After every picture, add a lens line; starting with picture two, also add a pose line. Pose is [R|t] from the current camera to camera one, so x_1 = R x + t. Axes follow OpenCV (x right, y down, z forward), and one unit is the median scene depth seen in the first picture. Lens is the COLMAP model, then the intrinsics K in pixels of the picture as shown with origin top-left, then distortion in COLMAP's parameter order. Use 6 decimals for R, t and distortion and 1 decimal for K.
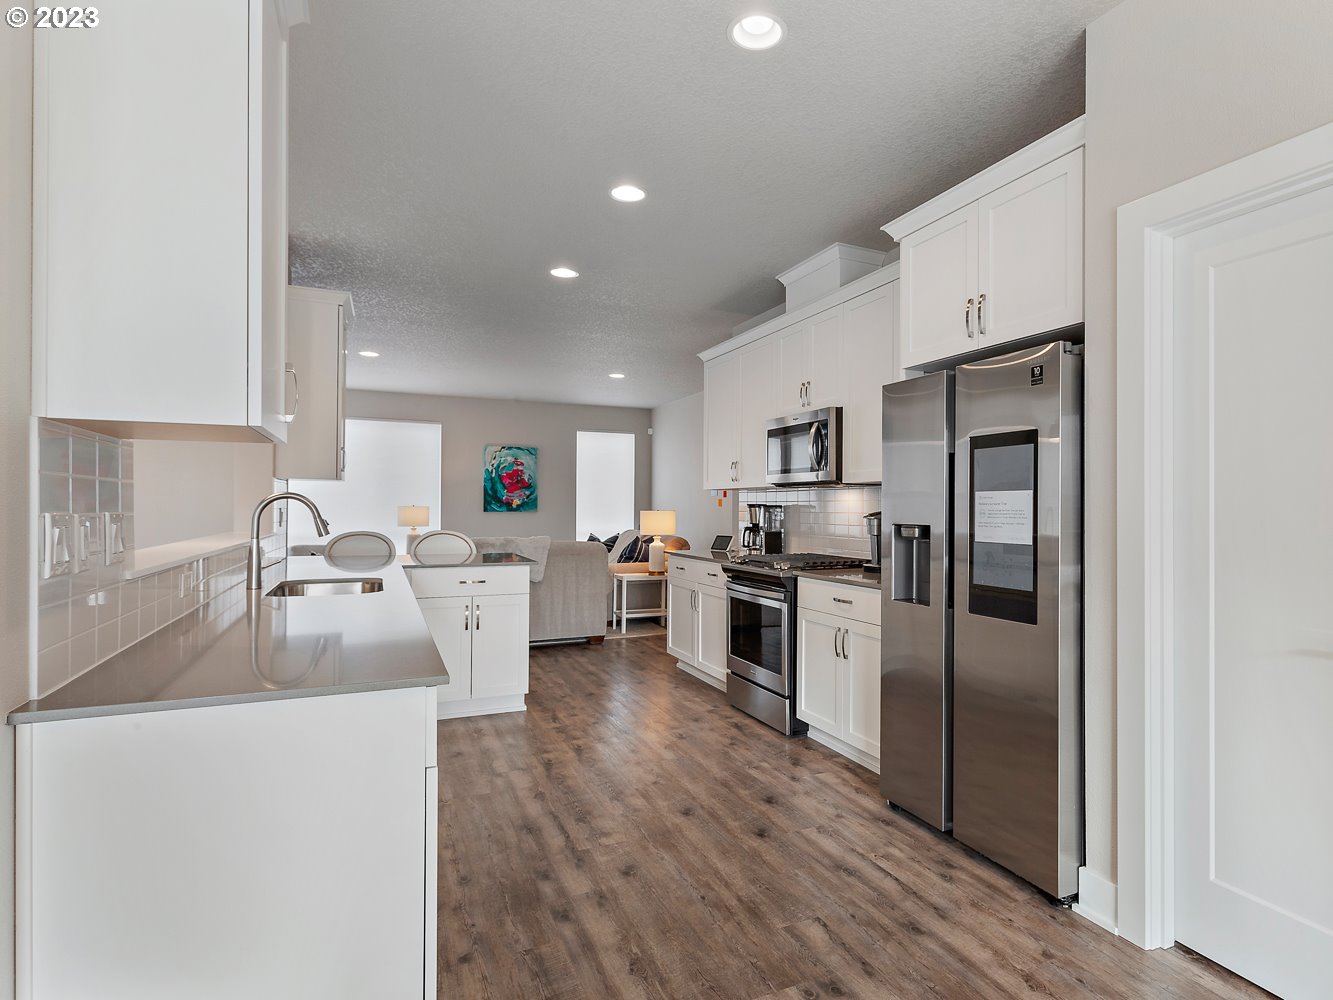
lens RADIAL K [[693.0, 0, 666.5], [0, 693.0, 500.0], [0, 0, 1]] dist [-0.001011, 0.000611]
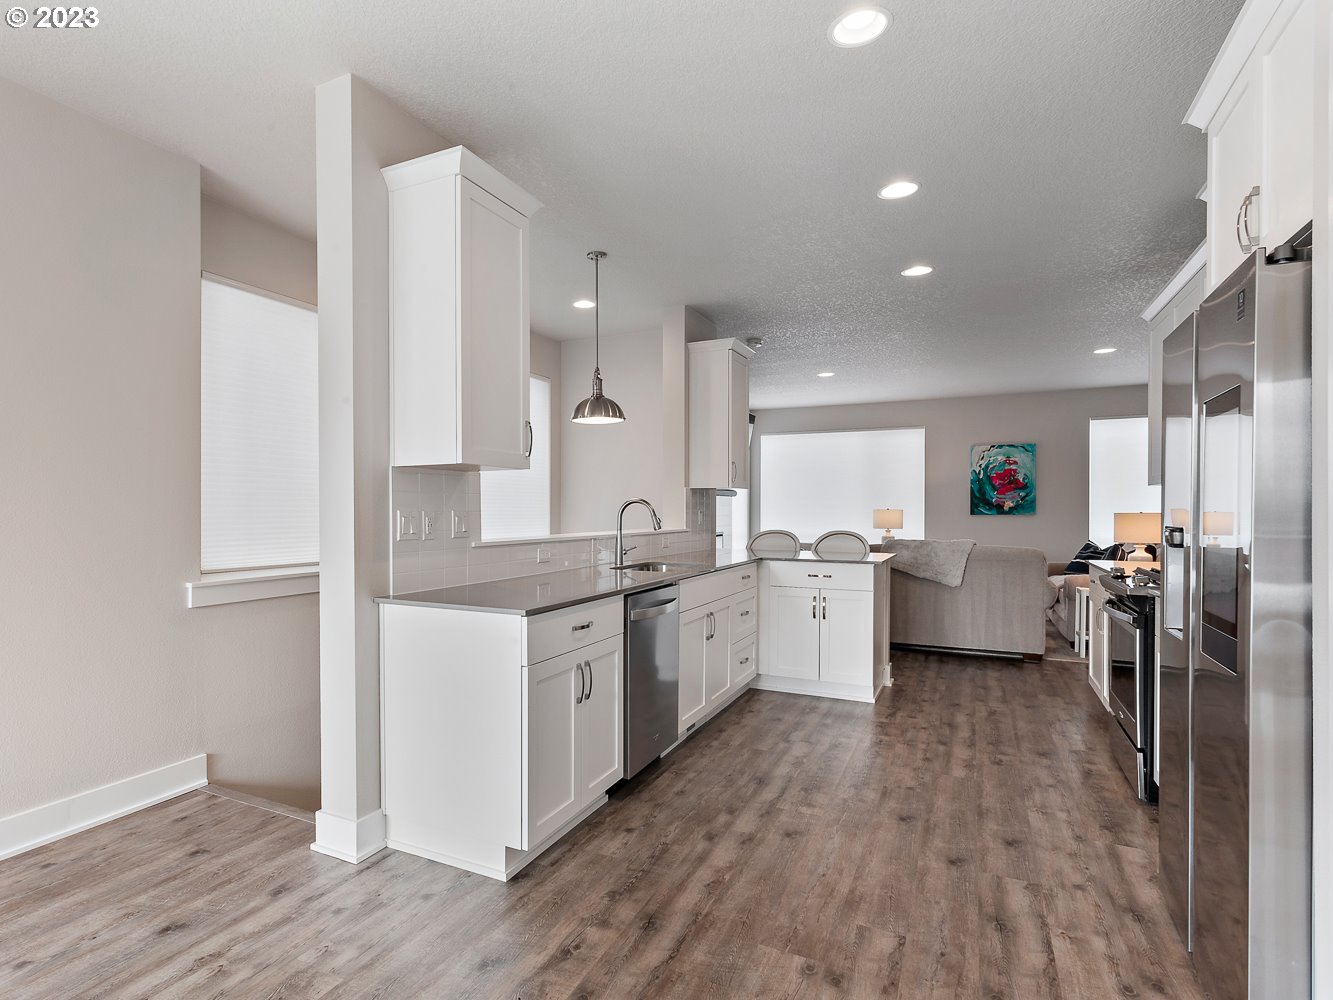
lens RADIAL K [[677.6, 0, 613.7], [0, 677.6, 510.2], [0, 0, 1]] dist [0.000035, 0.000475]
pose [[0.627918, -0.004748, -0.778265, 0.359633], [0.010844, 0.999938, 0.002648, 0.006103], [0.778204, -0.010102, 0.627931, 0.058606]]
